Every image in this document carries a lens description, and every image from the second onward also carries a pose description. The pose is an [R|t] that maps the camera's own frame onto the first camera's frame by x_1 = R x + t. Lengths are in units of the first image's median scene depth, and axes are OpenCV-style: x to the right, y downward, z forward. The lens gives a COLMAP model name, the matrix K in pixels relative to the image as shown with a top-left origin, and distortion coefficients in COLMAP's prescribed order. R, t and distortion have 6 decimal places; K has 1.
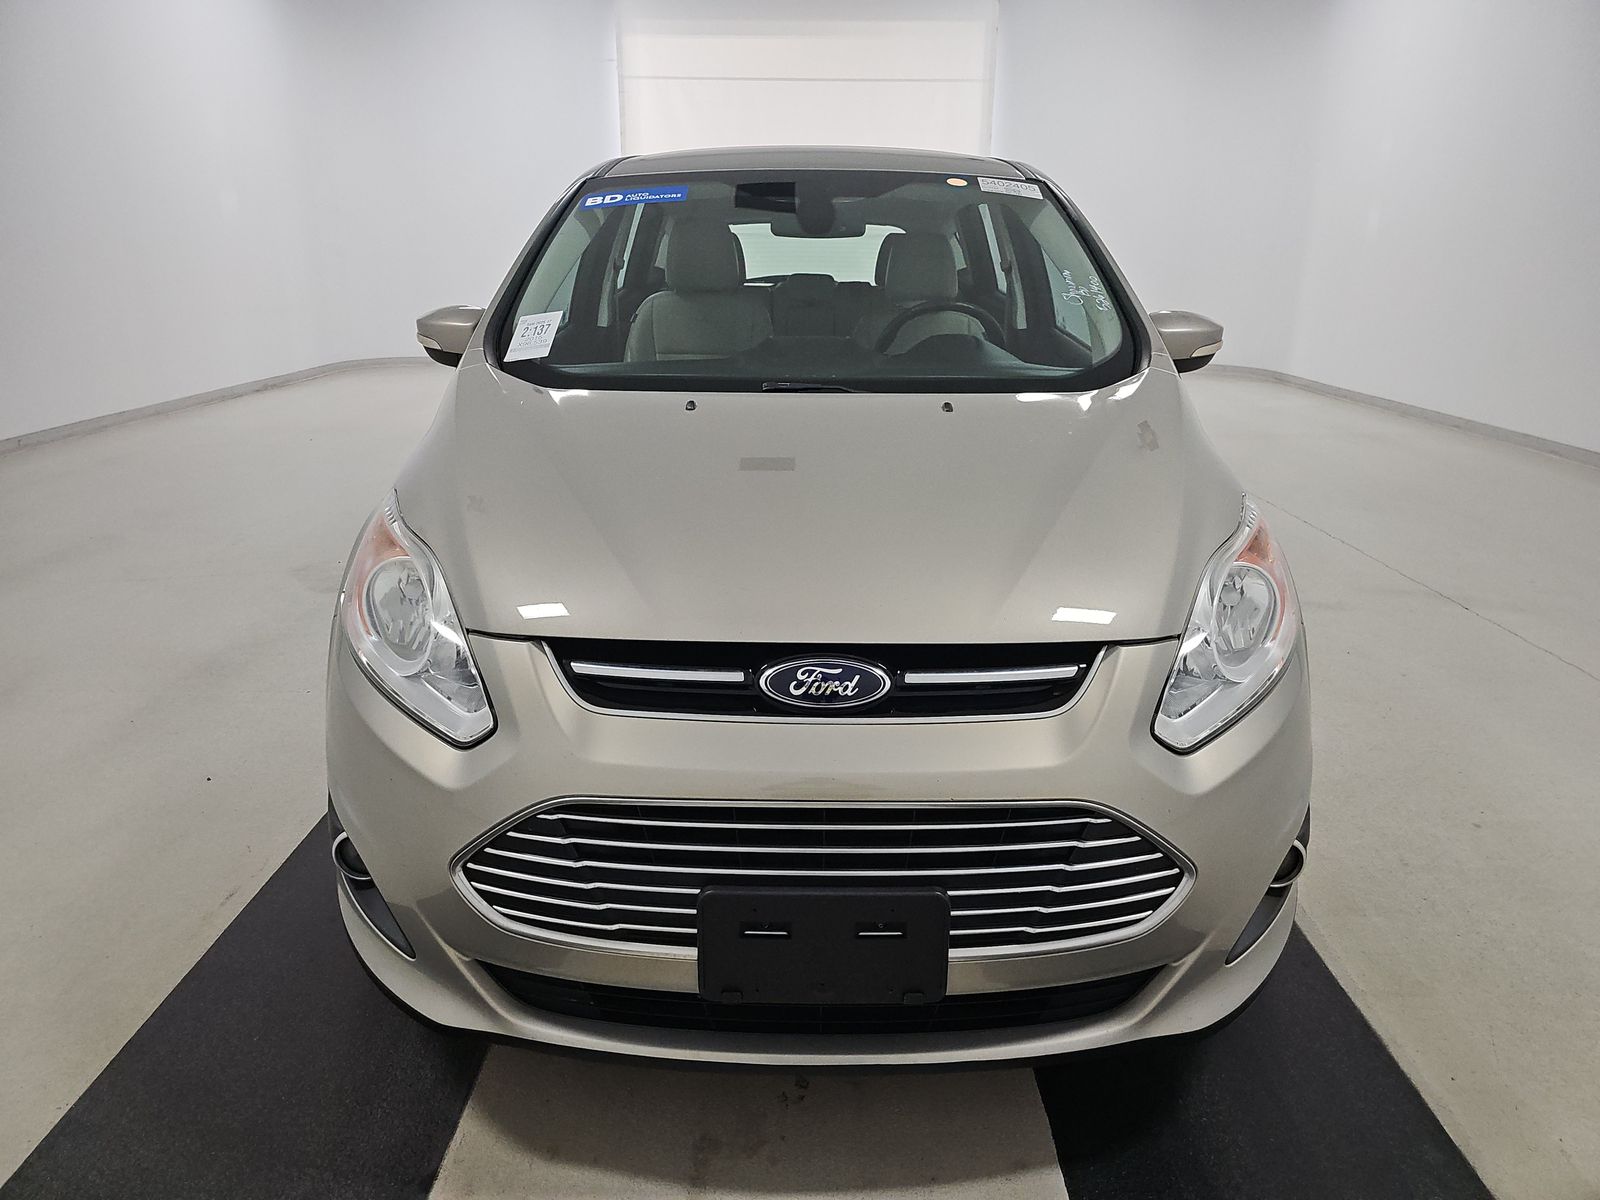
lens RADIAL K [[1042.7, 0, 799.0], [0, 1042.7, 598.7], [0, 0, 1]] dist [0.030563, -0.043268]
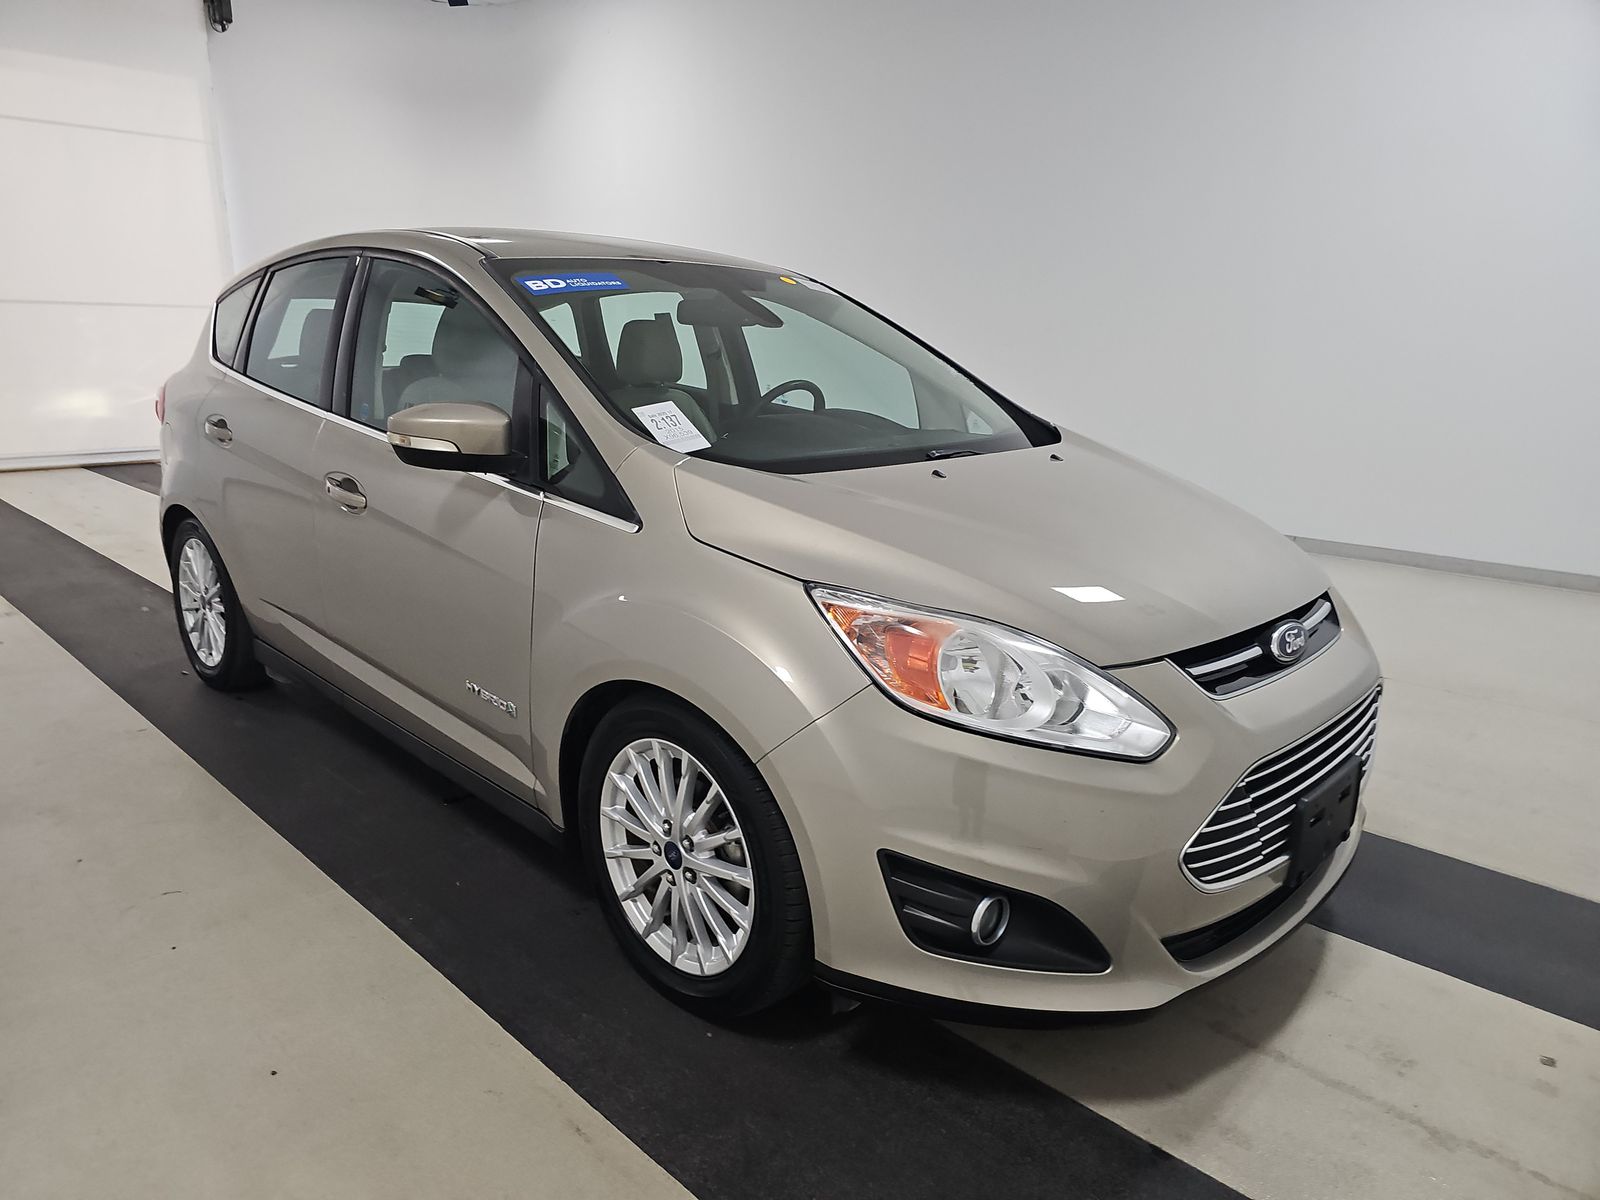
lens RADIAL K [[1042.7, 0, 796.8], [0, 1042.7, 600.0], [0, 0, 1]] dist [0.030563, -0.043268]
pose [[0.698026, -0.169711, 0.695671, -1.140795], [0.213065, 0.976731, 0.024489, -0.123206], [-0.683639, 0.131129, 0.717943, 0.324415]]
